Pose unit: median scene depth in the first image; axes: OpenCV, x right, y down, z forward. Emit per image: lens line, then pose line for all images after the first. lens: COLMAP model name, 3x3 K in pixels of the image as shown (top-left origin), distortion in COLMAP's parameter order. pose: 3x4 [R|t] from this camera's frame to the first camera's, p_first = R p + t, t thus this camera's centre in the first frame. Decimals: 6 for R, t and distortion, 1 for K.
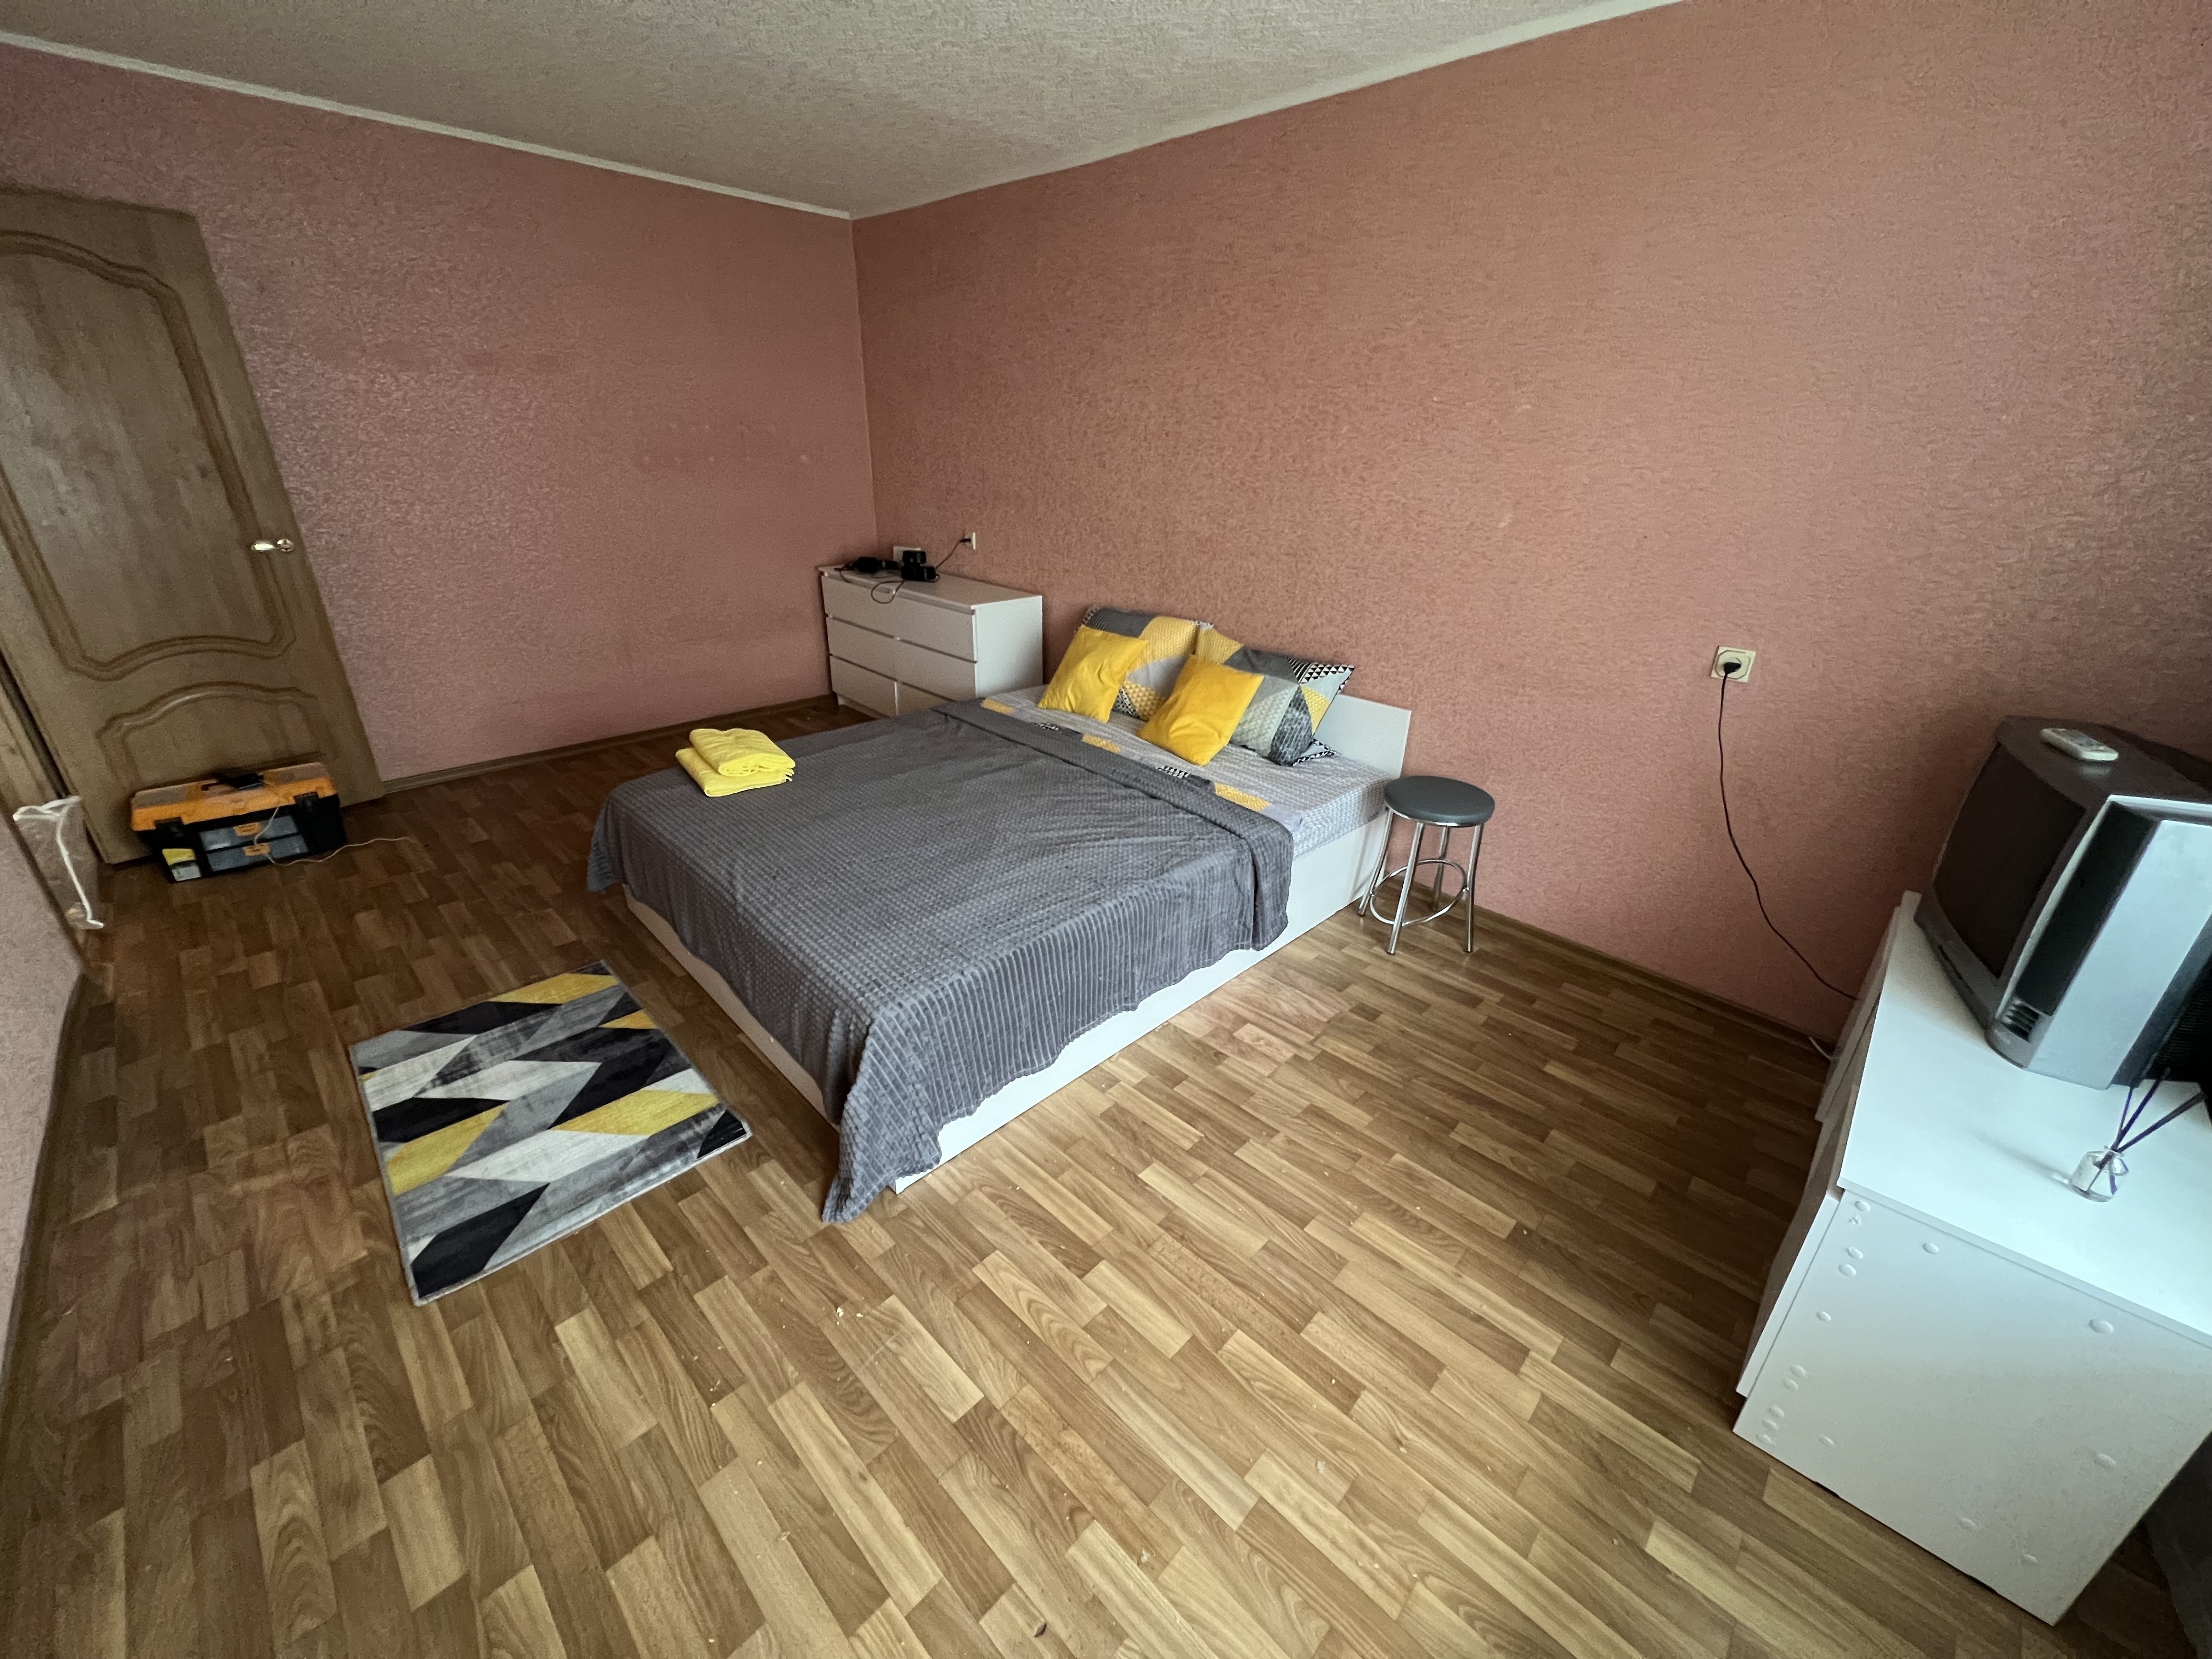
lens RADIAL K [[882.6, 0, 1108.2], [0, 882.6, 818.0], [0, 0, 1]] dist [-0.001715, -0.000084]
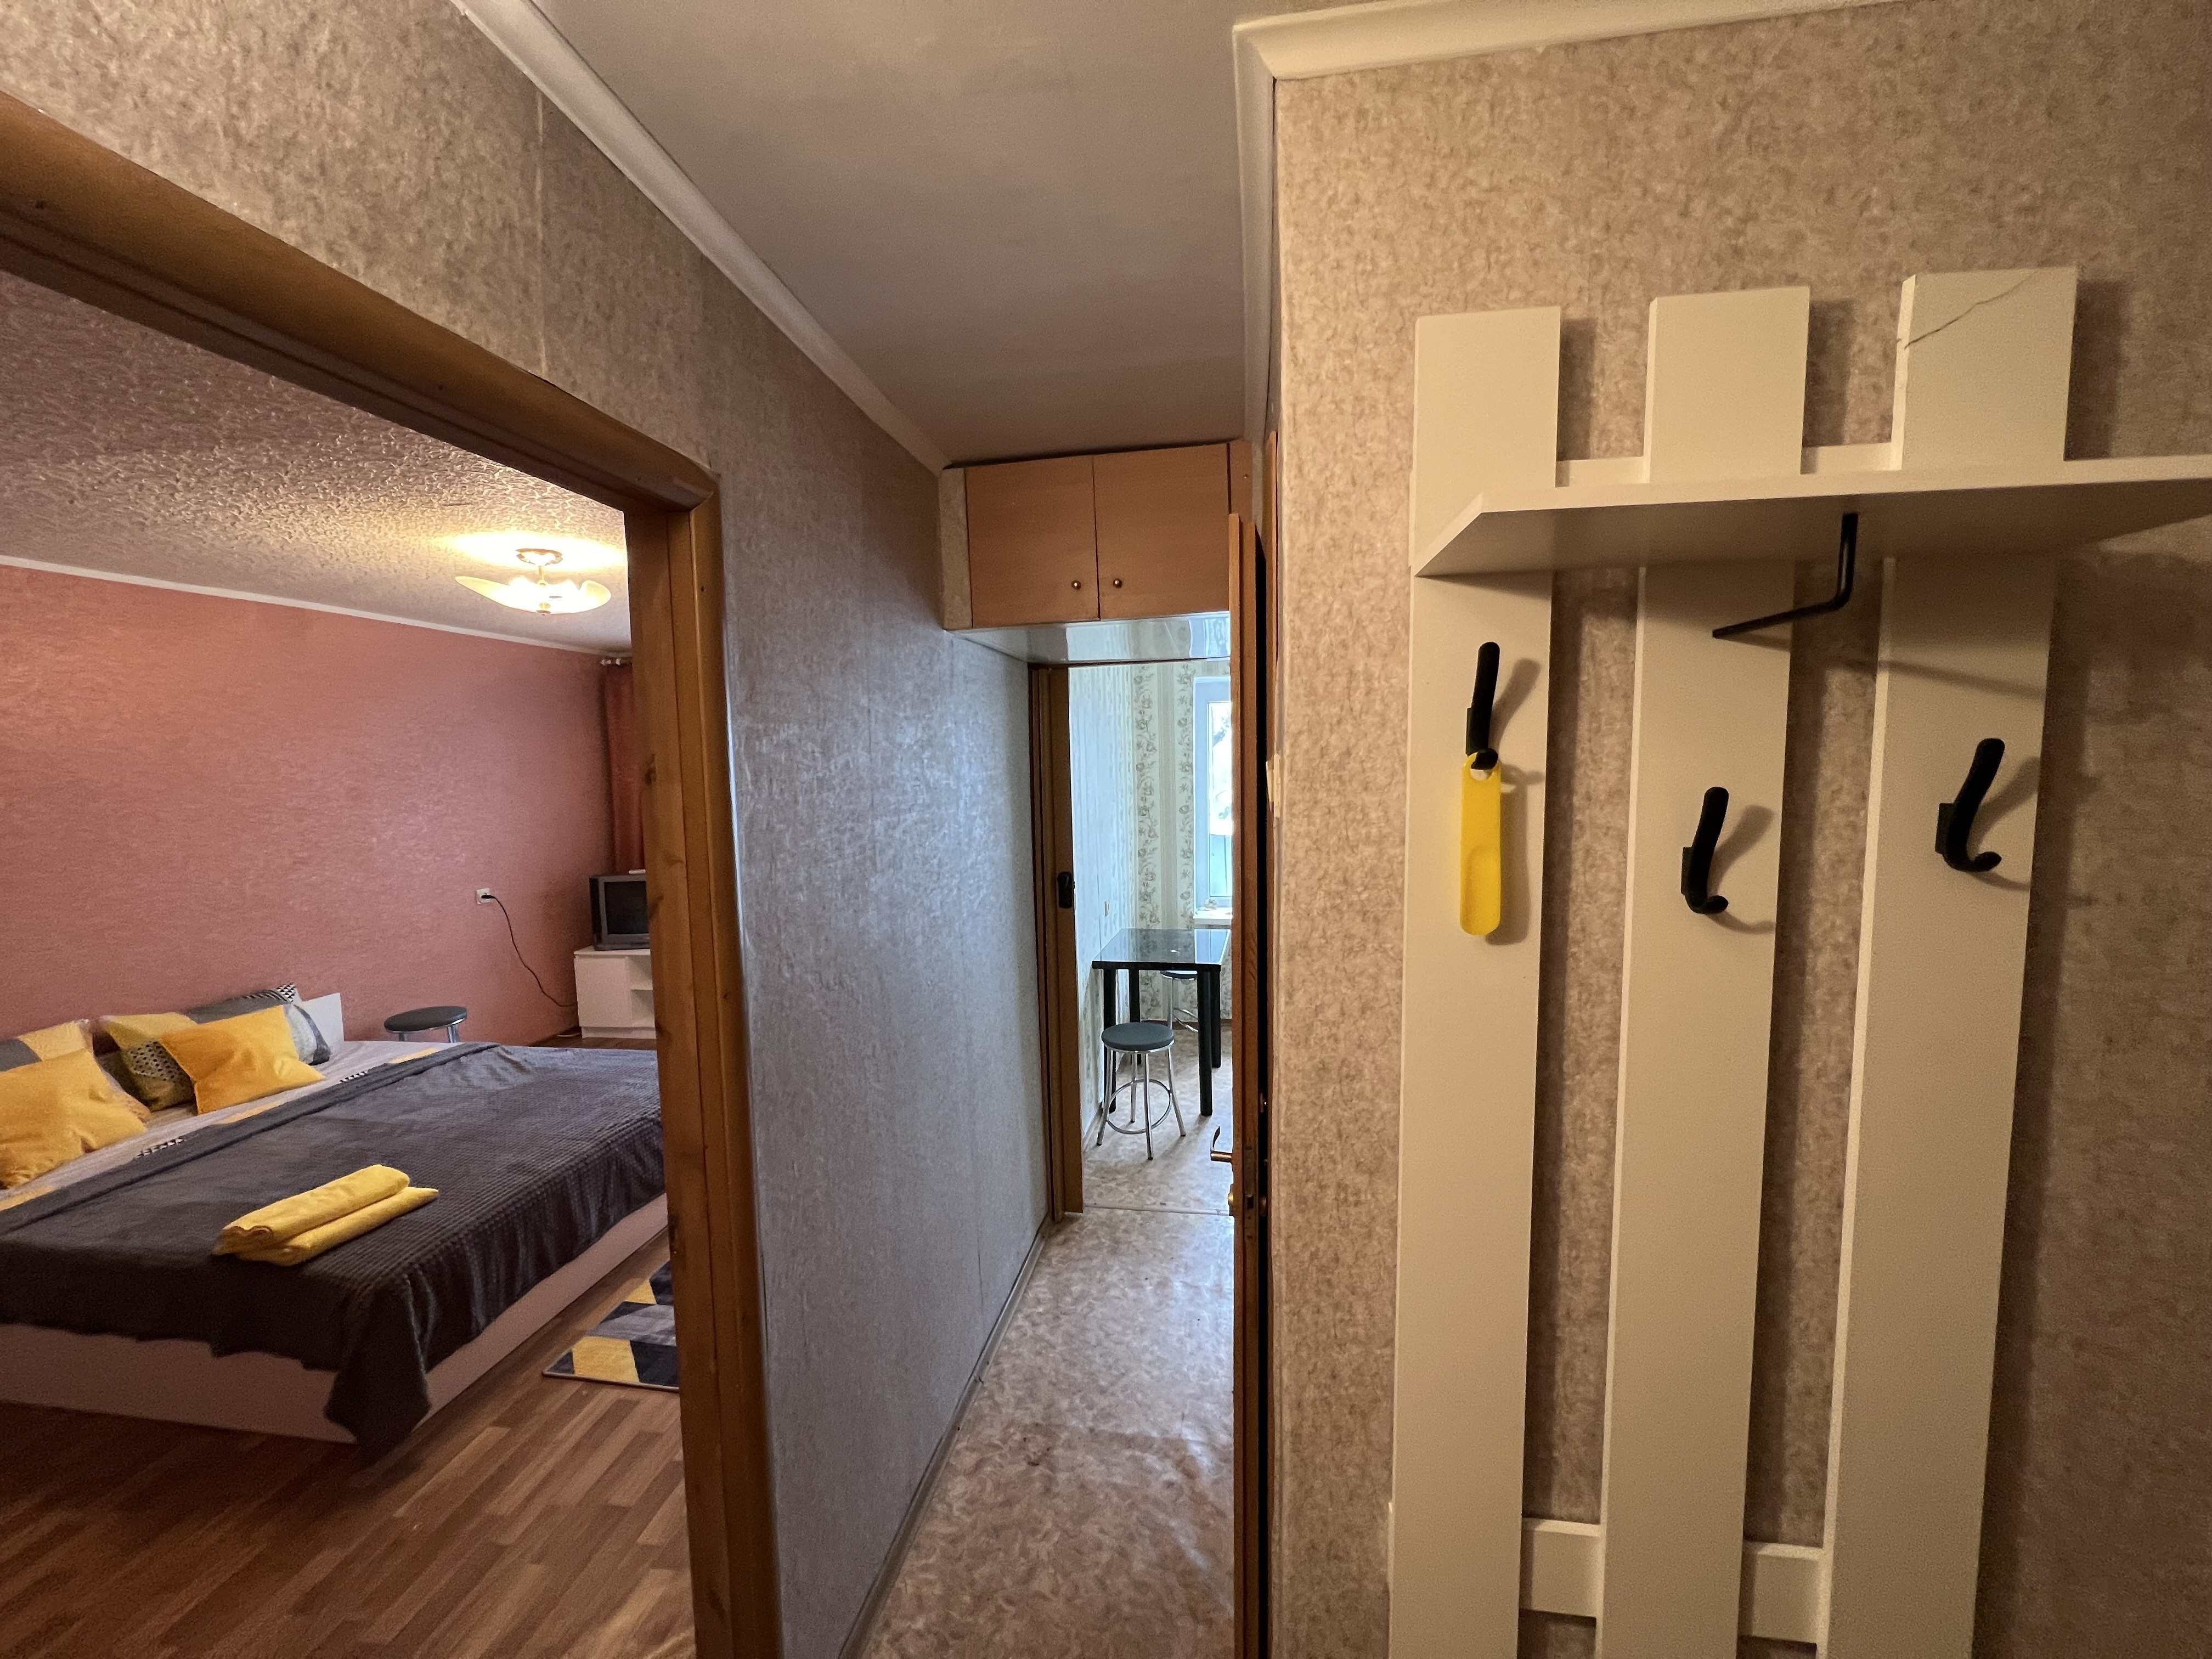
lens RADIAL K [[882.6, 0, 1100.4], [0, 882.6, 834.2], [0, 0, 1]] dist [-0.001715, -0.000084]
pose [[-0.591748, -0.071186, 0.802974, -1.553755], [0.347859, 0.876029, 0.334016, -0.412779], [-0.727206, 0.476975, -0.493626, 0.746376]]
